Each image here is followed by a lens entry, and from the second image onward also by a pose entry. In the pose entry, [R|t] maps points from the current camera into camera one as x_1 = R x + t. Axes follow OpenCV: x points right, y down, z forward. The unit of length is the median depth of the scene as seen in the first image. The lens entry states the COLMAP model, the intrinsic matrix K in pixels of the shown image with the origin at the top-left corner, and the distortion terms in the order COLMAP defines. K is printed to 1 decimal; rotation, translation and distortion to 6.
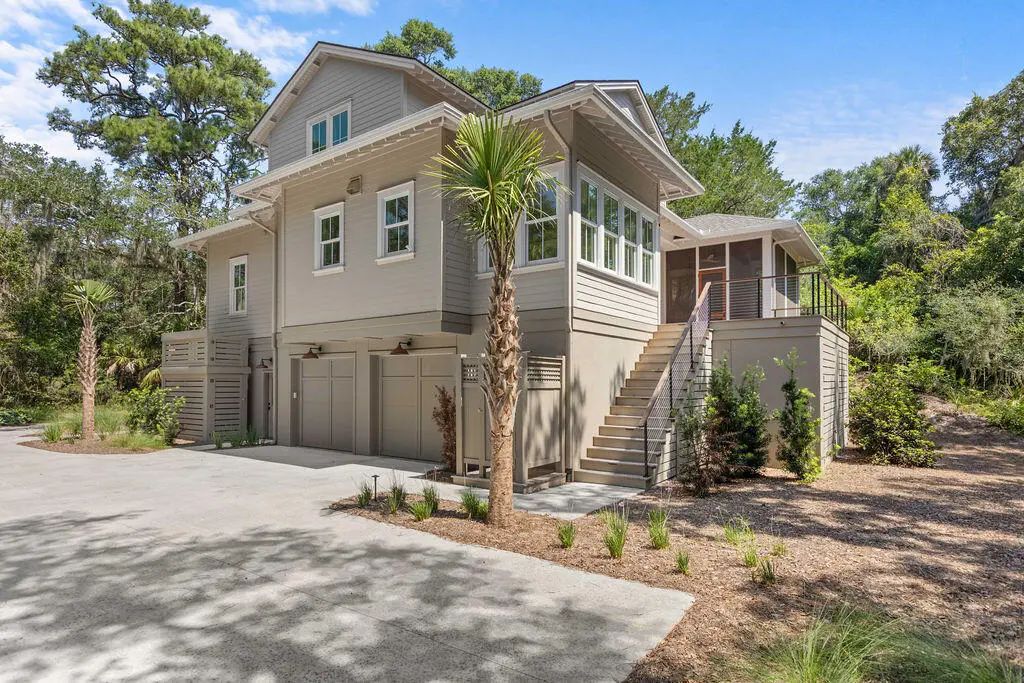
lens RADIAL K [[551.2, 0, 508.4], [0, 551.2, 374.4], [0, 0, 1]] dist [-0.002775, -0.000221]
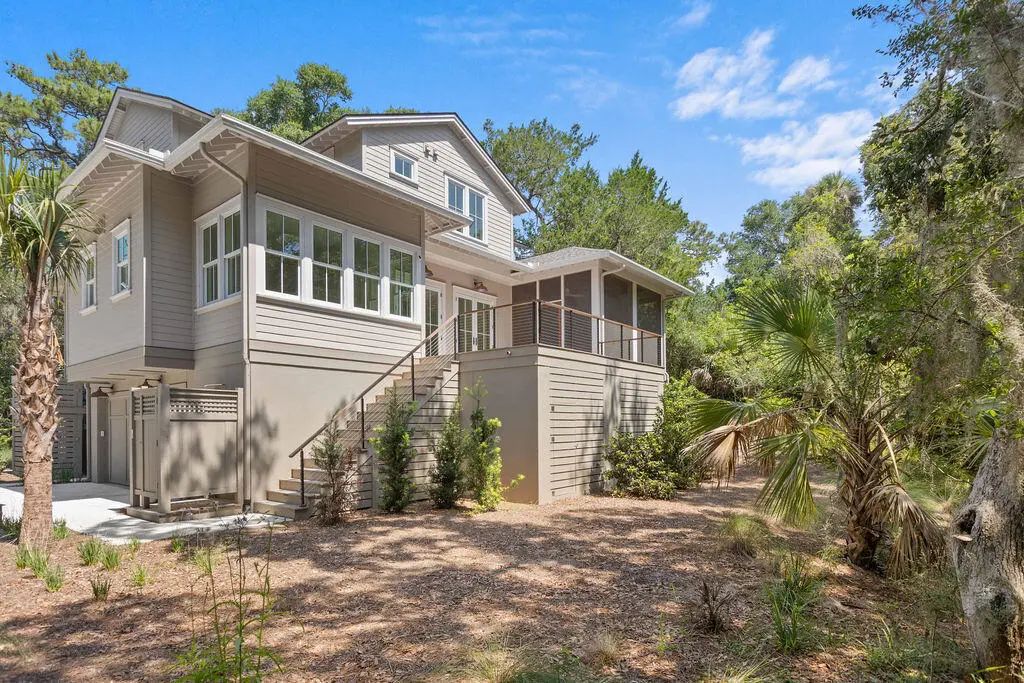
lens RADIAL K [[551.2, 0, 511.7], [0, 551.2, 425.5], [0, 0, 1]] dist [-0.002775, -0.000221]
pose [[0.998539, -0.011141, -0.052876, 0.567931], [0.011701, 0.999879, 0.010292, 0.026850], [0.052755, -0.010896, 0.998548, 0.019909]]
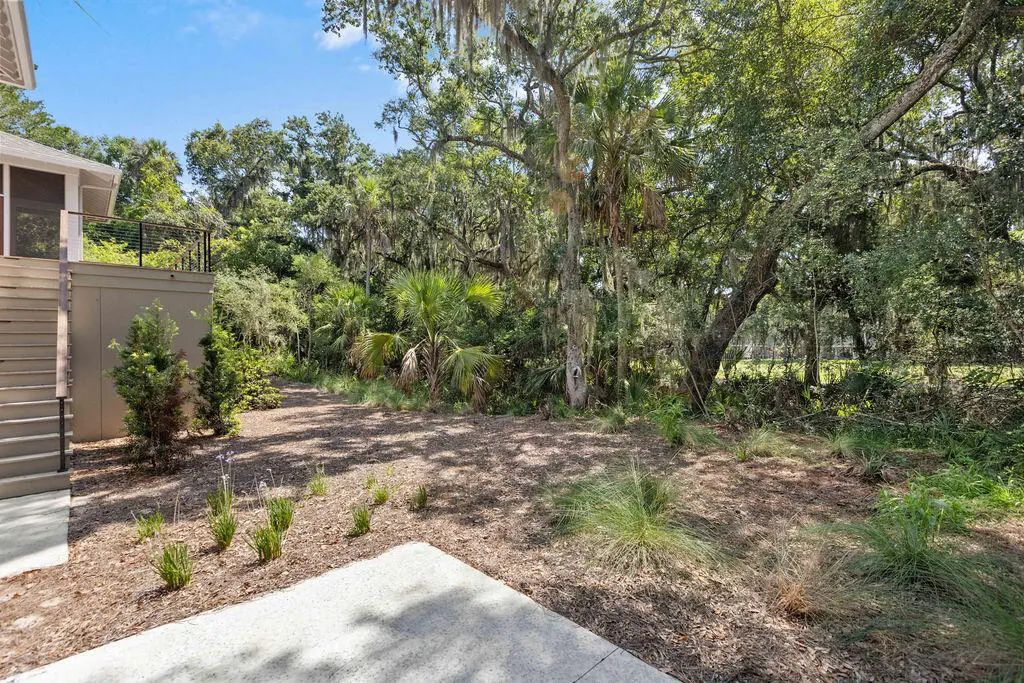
lens RADIAL K [[466.6, 0, 515.5], [0, 466.6, 338.0], [0, 0, 1]] dist [-0.000510, 0.000461]
pose [[0.182141, 0.012412, 0.983194, -0.180812], [0.006617, 0.999882, -0.013848, 0.028218], [-0.983250, 0.009028, 0.182037, 0.289897]]
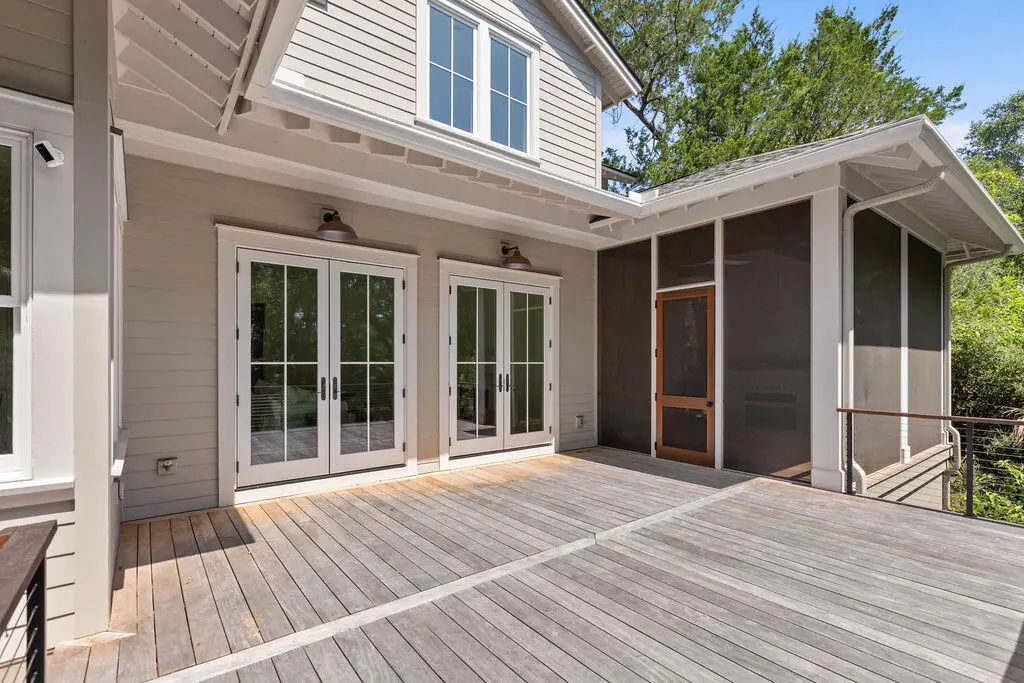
lens RADIAL K [[466.6, 0, 522.5], [0, 466.6, 361.0], [0, 0, 1]] dist [-0.000510, 0.000461]
pose [[0.961943, -0.003740, -0.273224, 0.563193], [0.006017, 0.999954, 0.007496, -0.227792], [0.273183, -0.008855, 0.961921, 1.026242]]
